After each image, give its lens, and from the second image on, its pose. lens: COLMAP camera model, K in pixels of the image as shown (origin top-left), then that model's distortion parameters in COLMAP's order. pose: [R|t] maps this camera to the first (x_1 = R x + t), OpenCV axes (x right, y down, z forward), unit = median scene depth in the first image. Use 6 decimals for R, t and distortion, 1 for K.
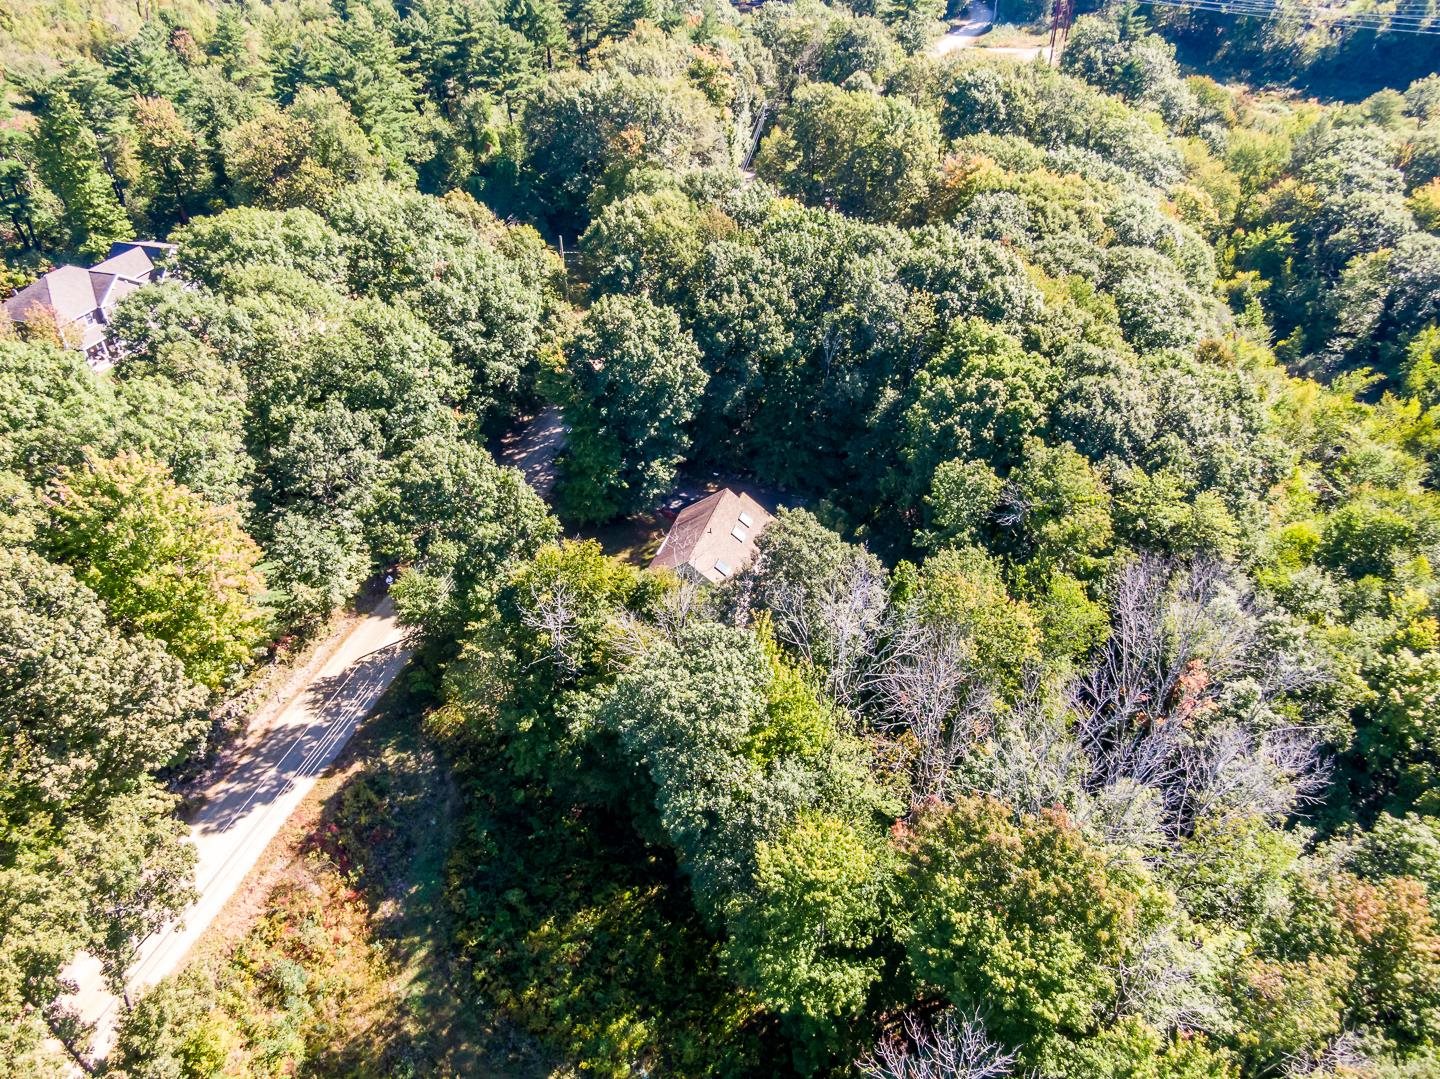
lens RADIAL K [[1036.0, 0, 725.4], [0, 1036.0, 542.9], [0, 0, 1]] dist [0.029388, -0.038028]
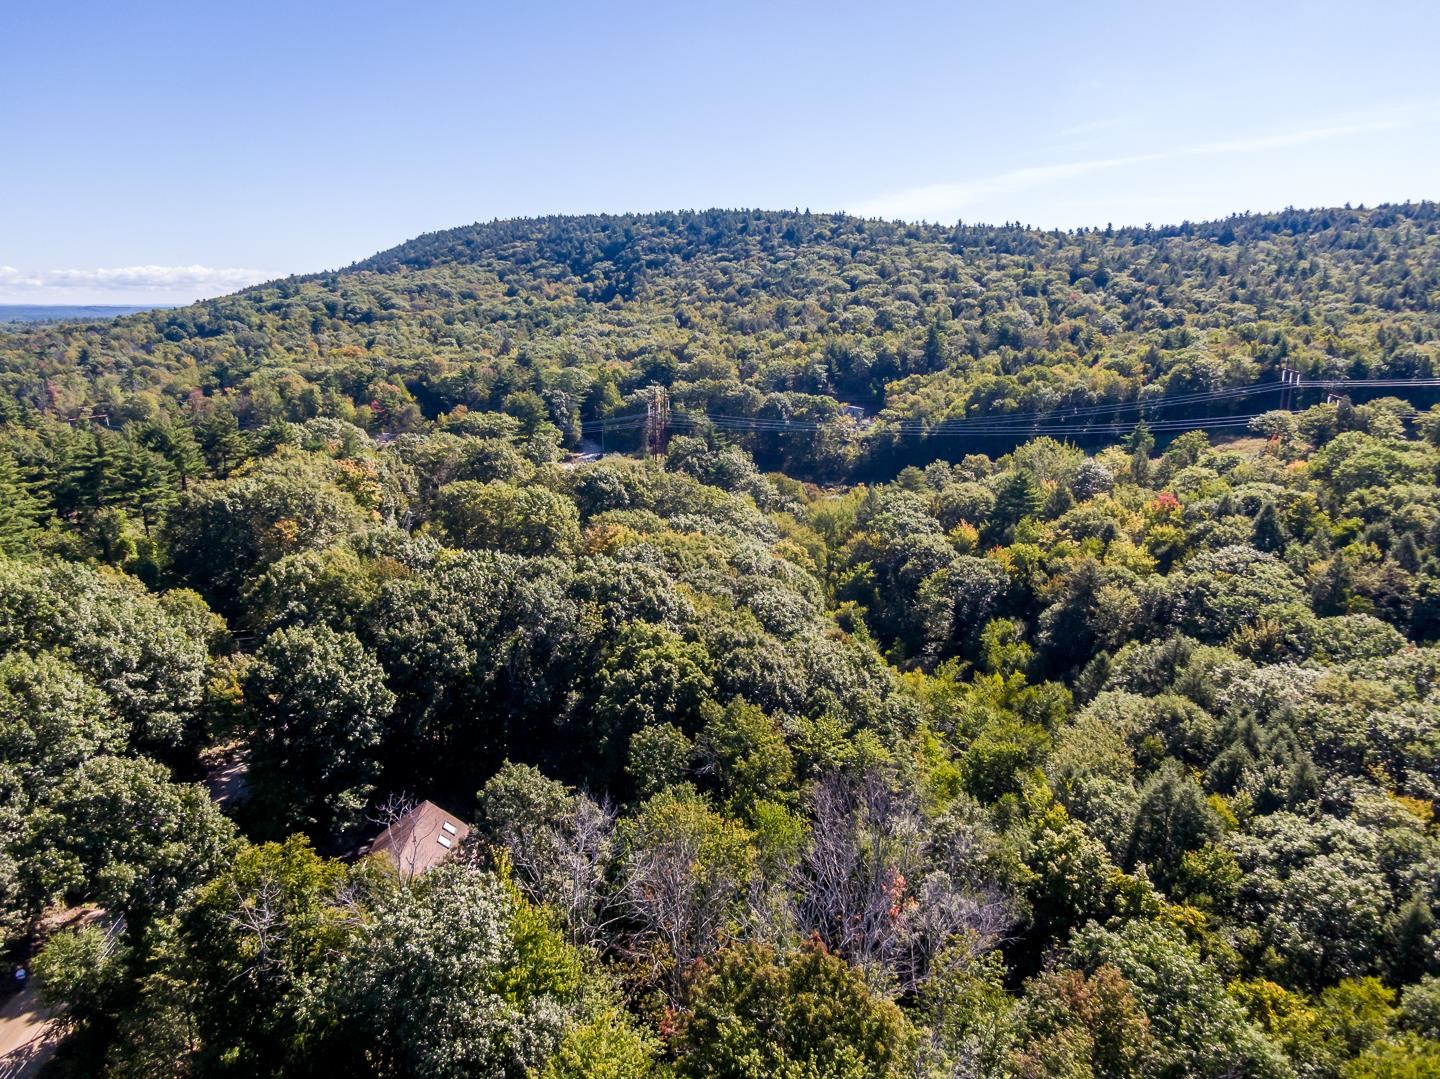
lens RADIAL K [[1036.0, 0, 727.7], [0, 1036.0, 528.9], [0, 0, 1]] dist [0.029388, -0.038028]
pose [[0.937622, -0.067434, 0.341054, -0.059364], [0.199758, 0.907401, -0.369757, 0.161807], [-0.284539, 0.414821, 0.864269, -0.047387]]
